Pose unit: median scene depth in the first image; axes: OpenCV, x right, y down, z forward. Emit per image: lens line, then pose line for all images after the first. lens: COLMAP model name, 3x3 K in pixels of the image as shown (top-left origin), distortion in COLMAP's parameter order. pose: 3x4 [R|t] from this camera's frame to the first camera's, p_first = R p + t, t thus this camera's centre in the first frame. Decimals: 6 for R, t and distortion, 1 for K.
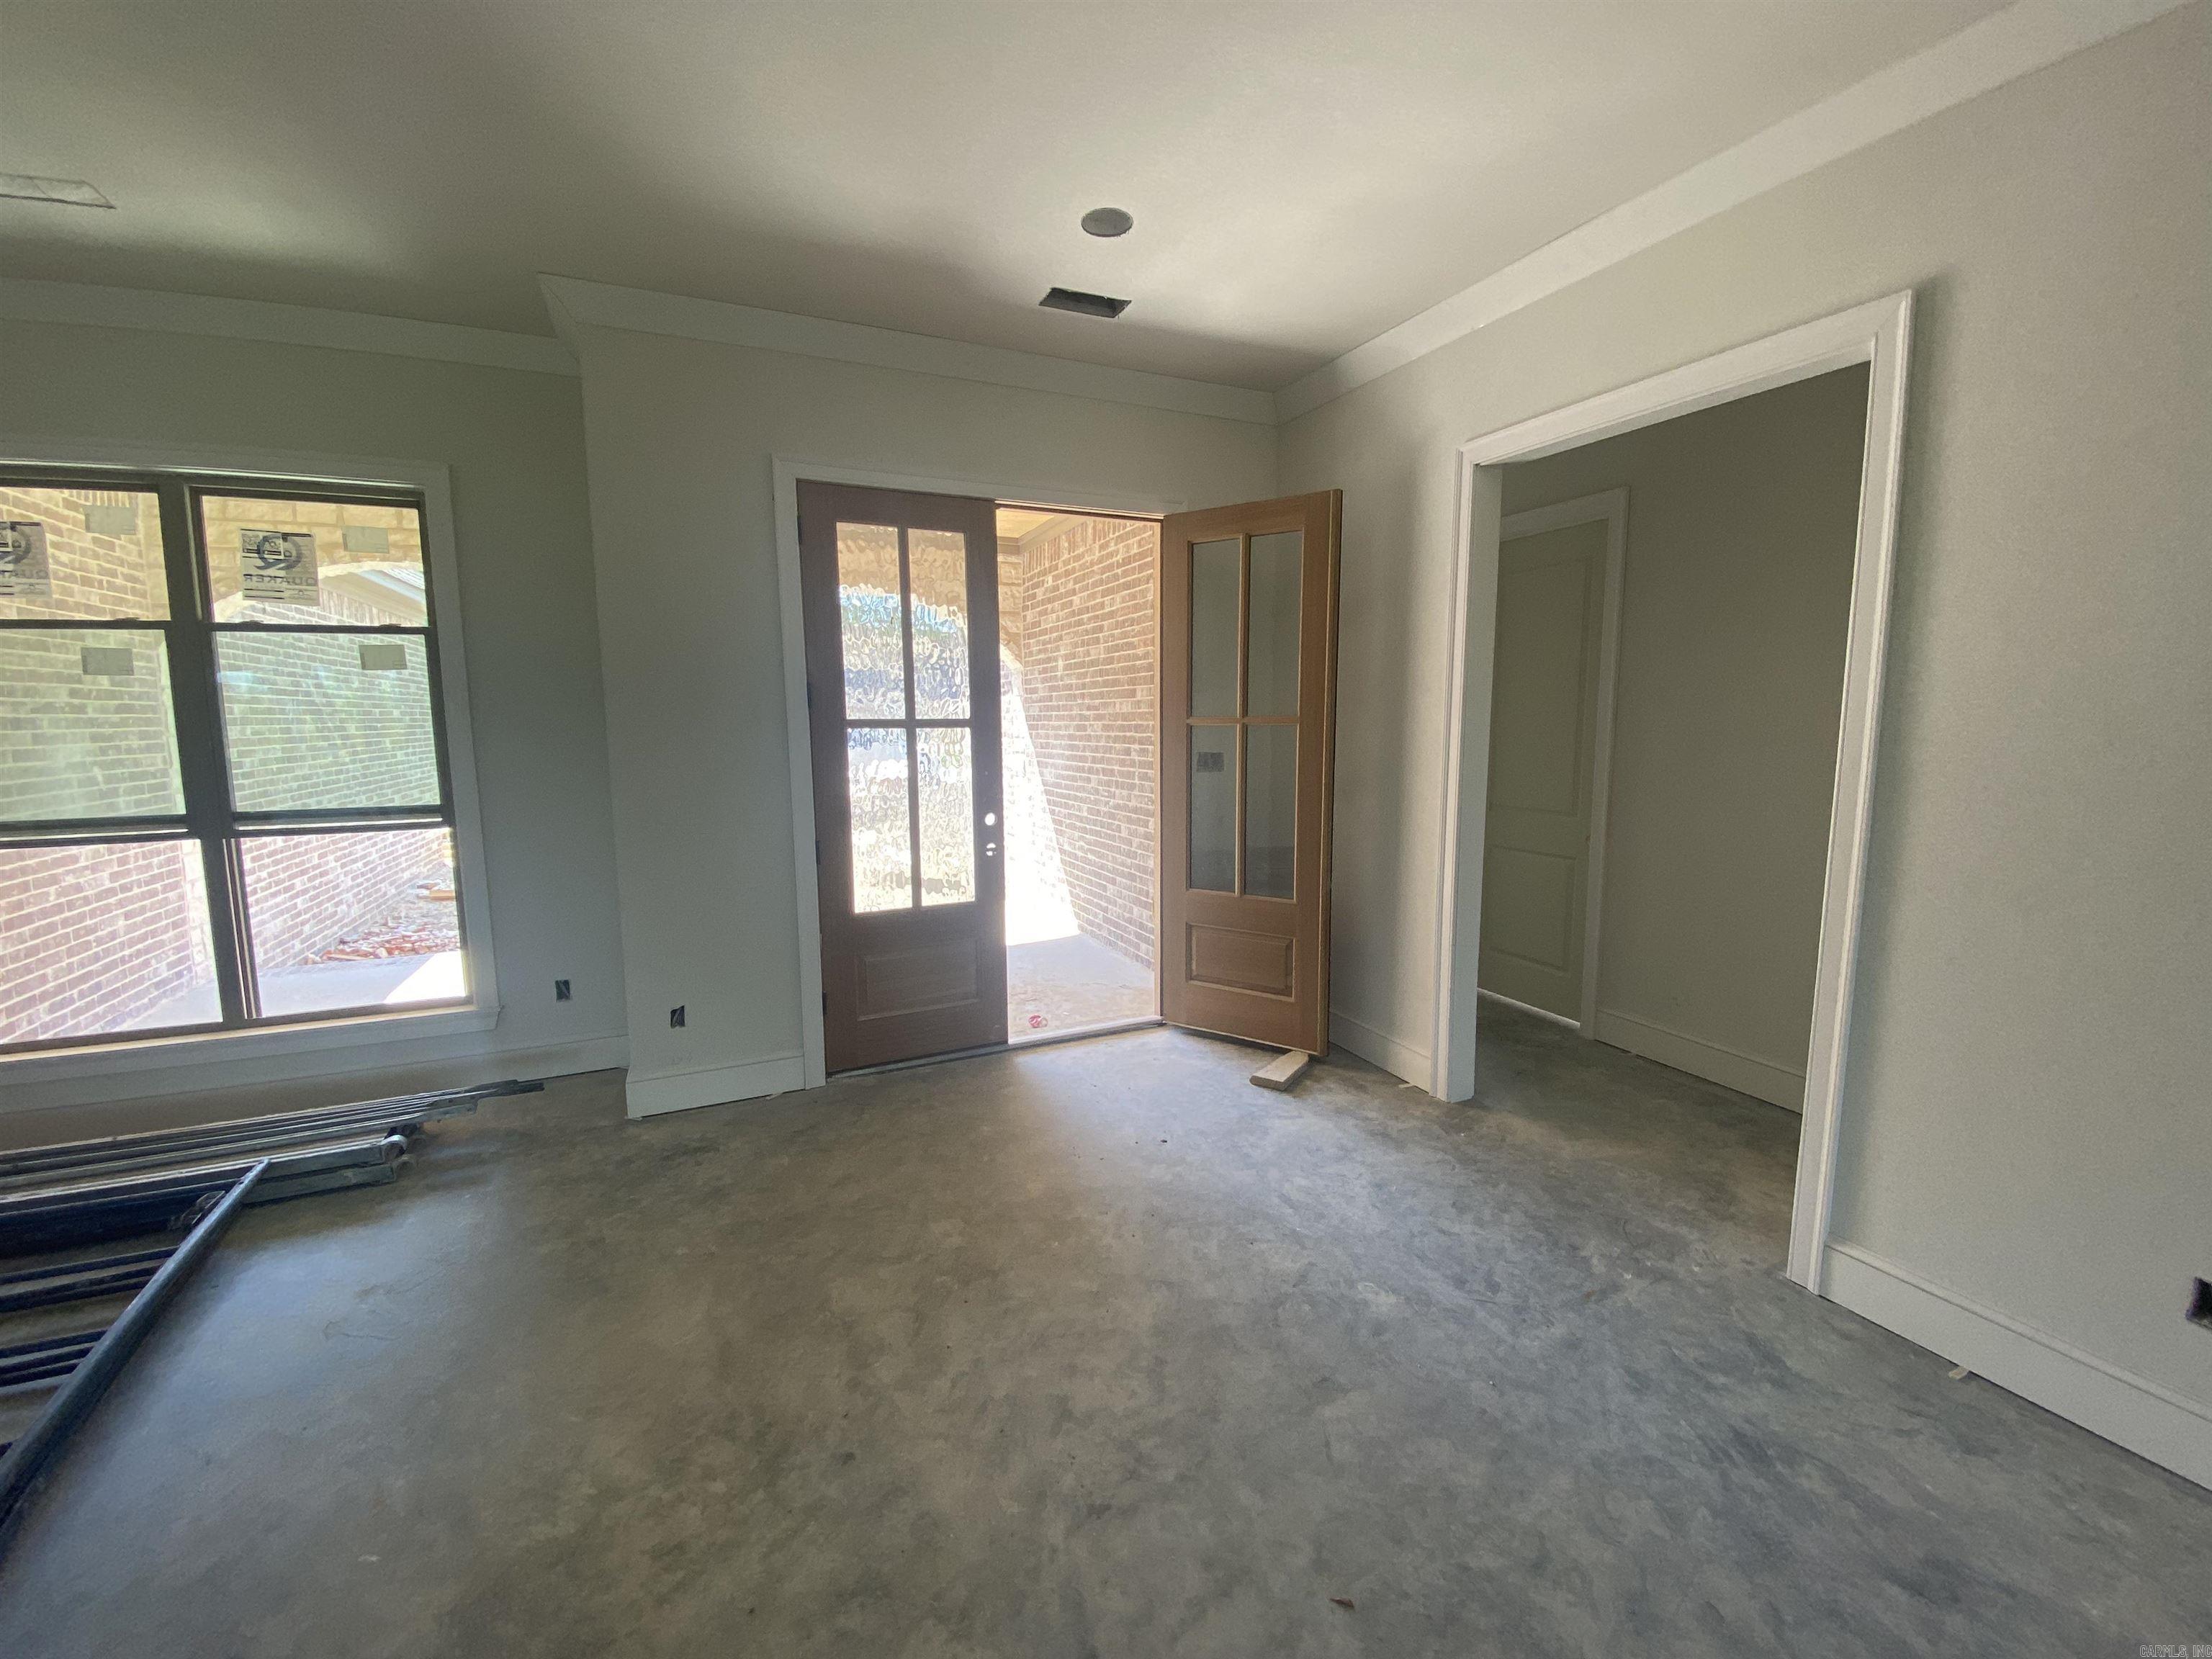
lens RADIAL K [[900.6, 0, 1106.0], [0, 900.6, 829.5], [0, 0, 1]] dist [-0.000311, -0.010980]
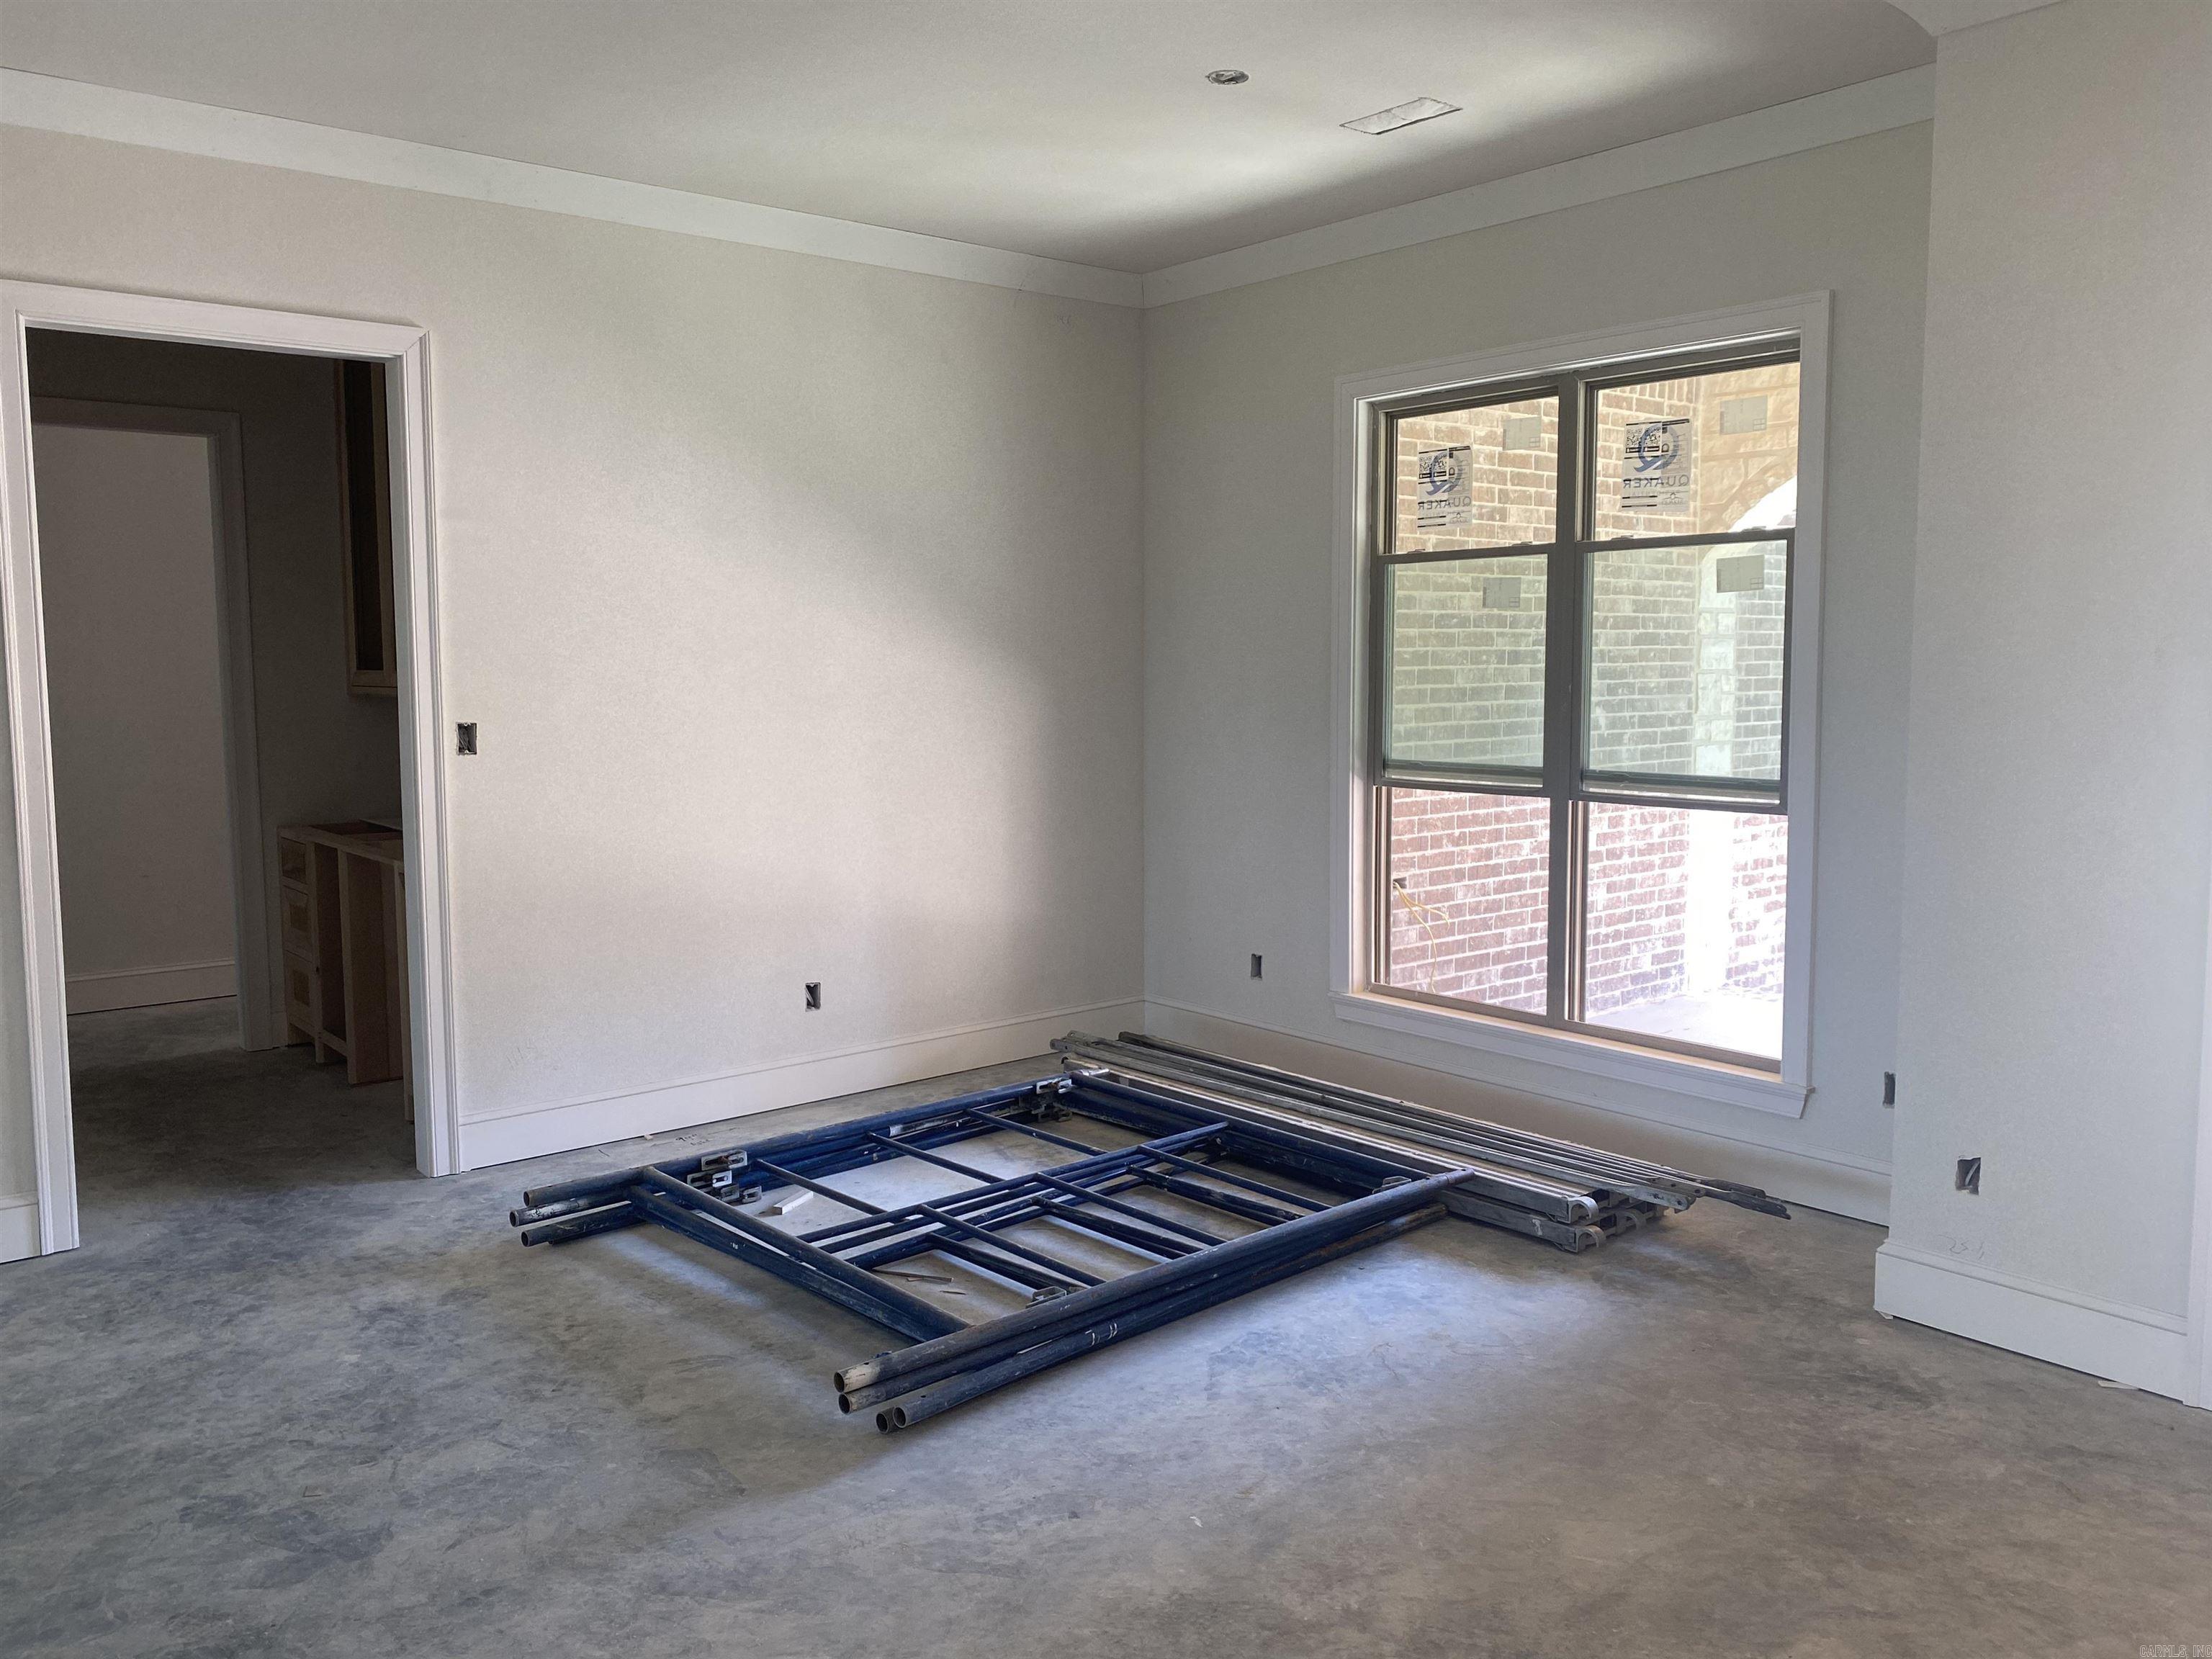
lens RADIAL K [[1680.8, 0, 1106.0], [0, 1680.8, 829.5], [0, 0, 1]] dist [0.008159, 0.002353]
pose [[0.266948, 0.104270, -0.958053, 0.410843], [-0.115235, 0.990451, 0.075688, -0.032034], [0.956797, 0.090196, 0.276414, 0.150399]]
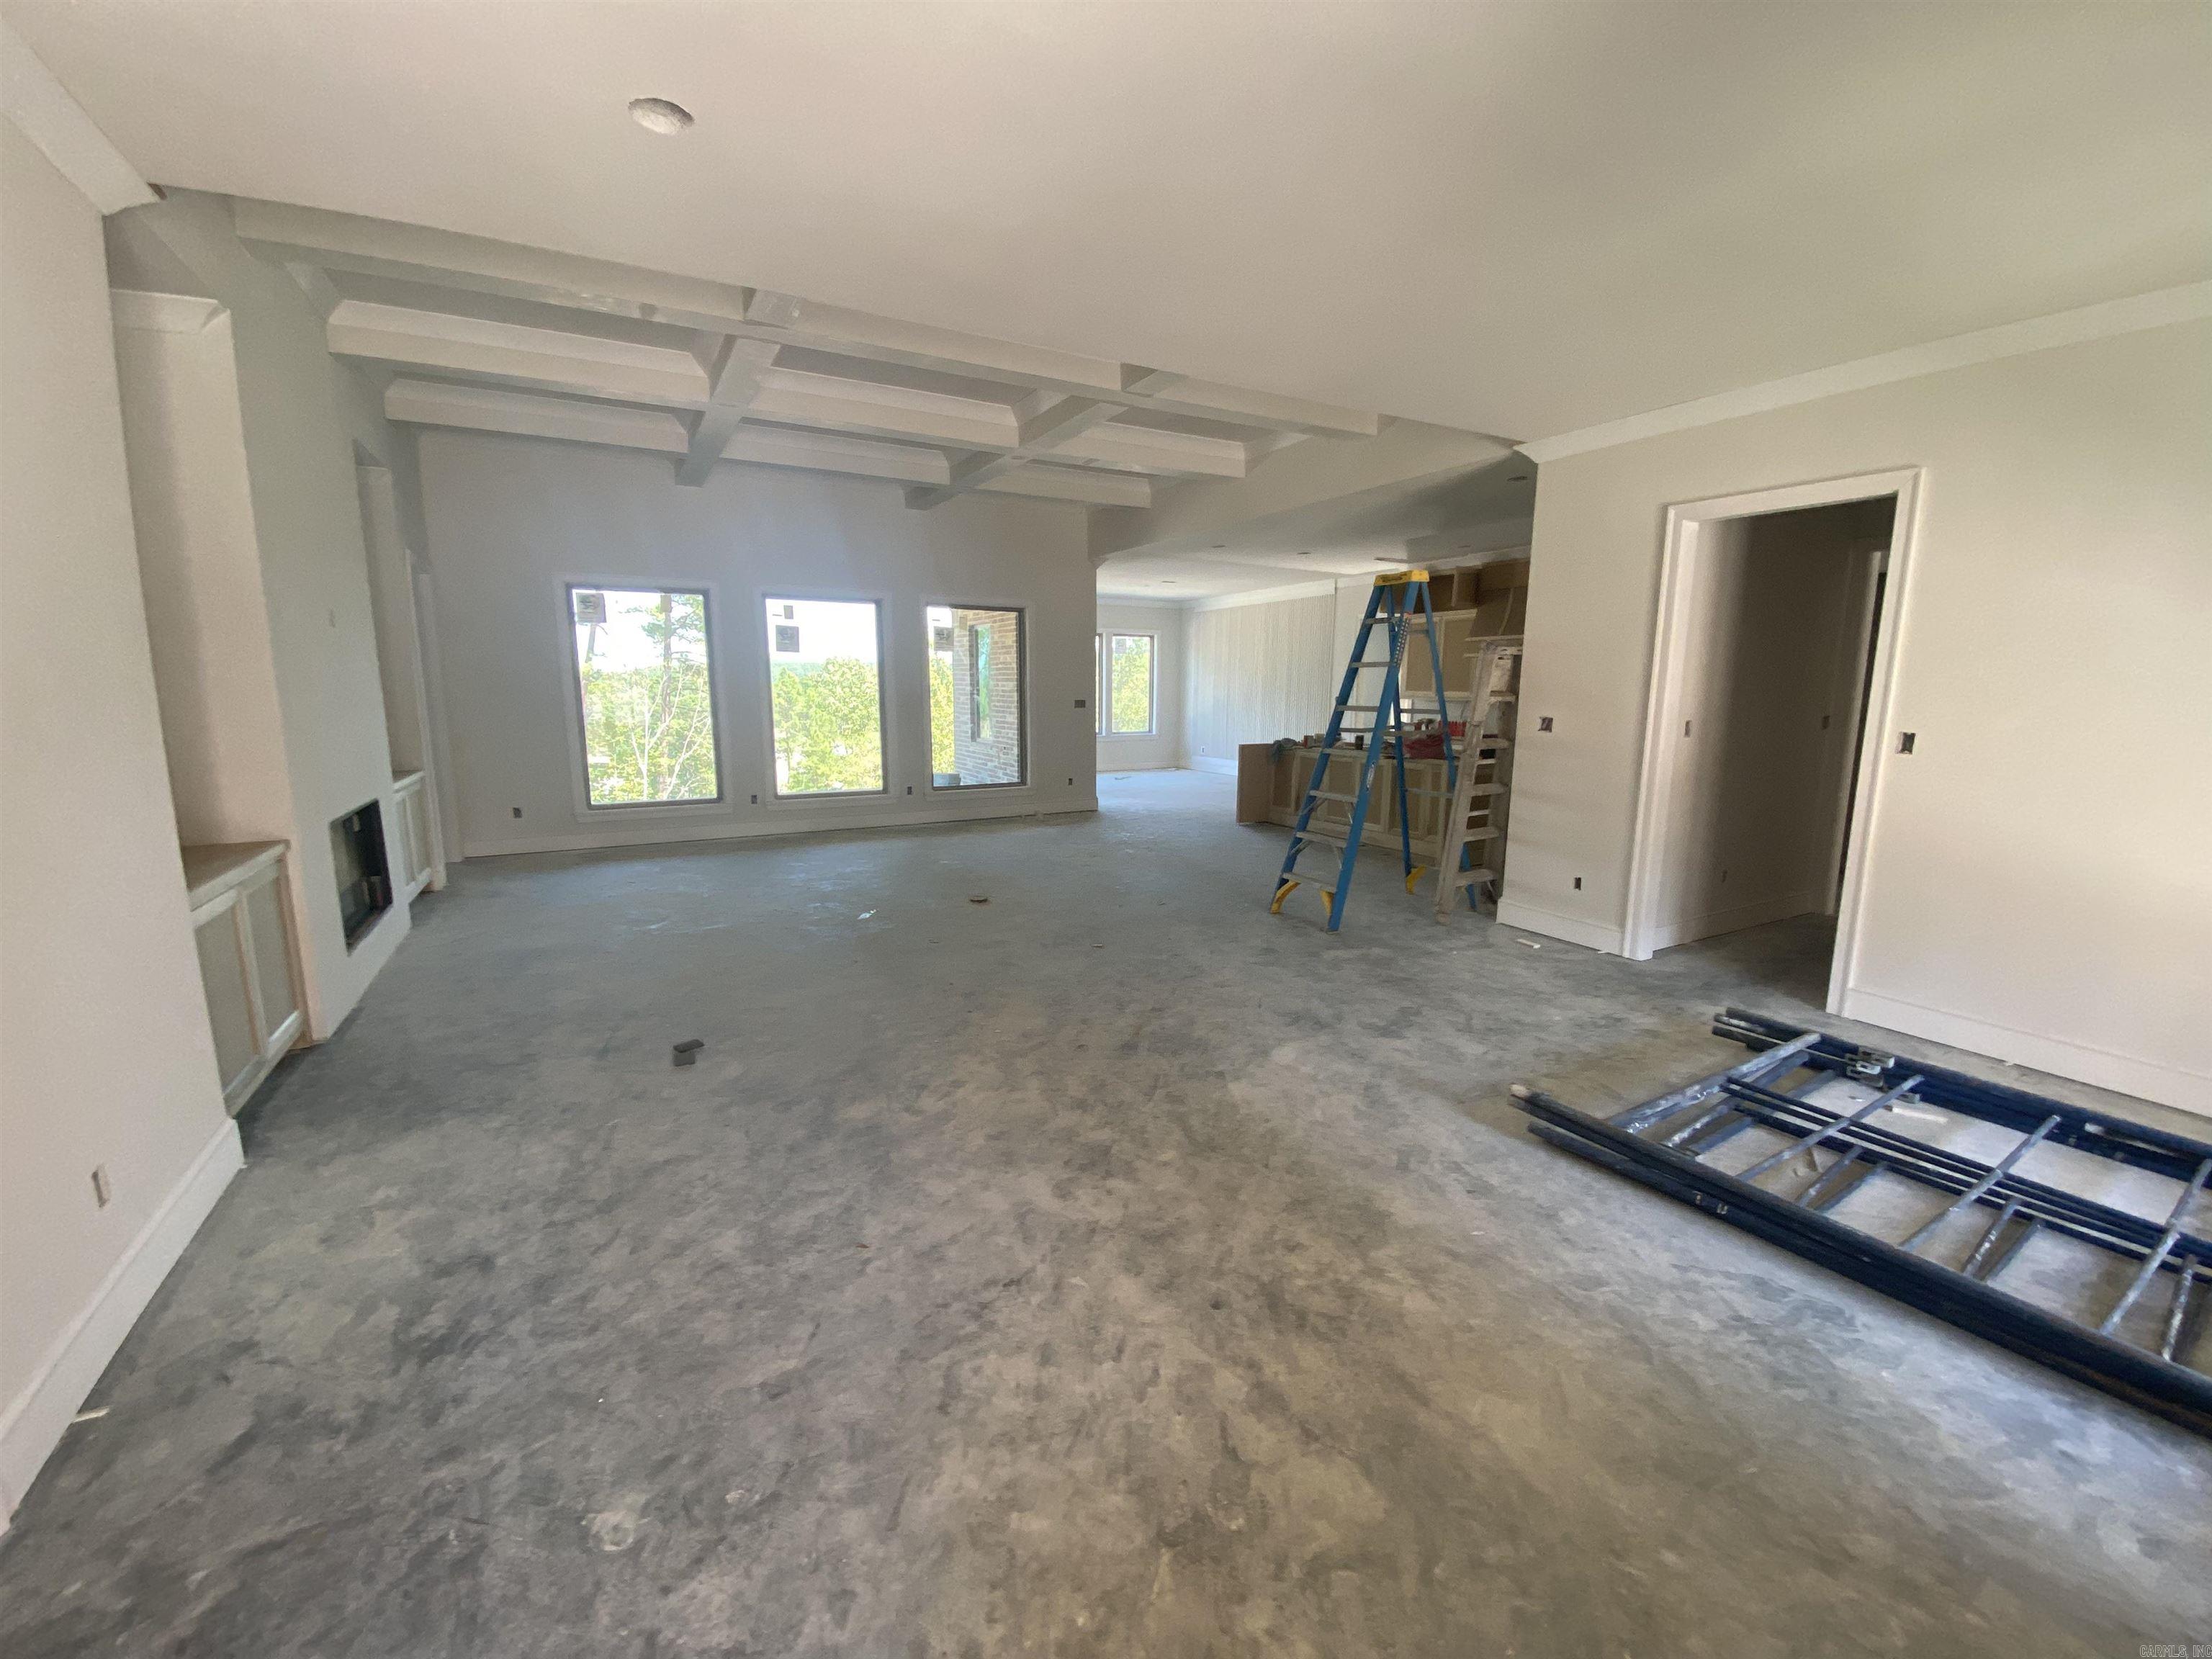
lens RADIAL K [[900.6, 0, 1106.0], [0, 900.6, 829.5], [0, 0, 1]] dist [-0.000311, -0.010980]
pose [[-0.996557, 0.014581, -0.081621, -0.025193], [-0.009403, 0.958189, 0.285983, -0.153517], [0.082378, 0.285766, -0.954752, 1.094237]]
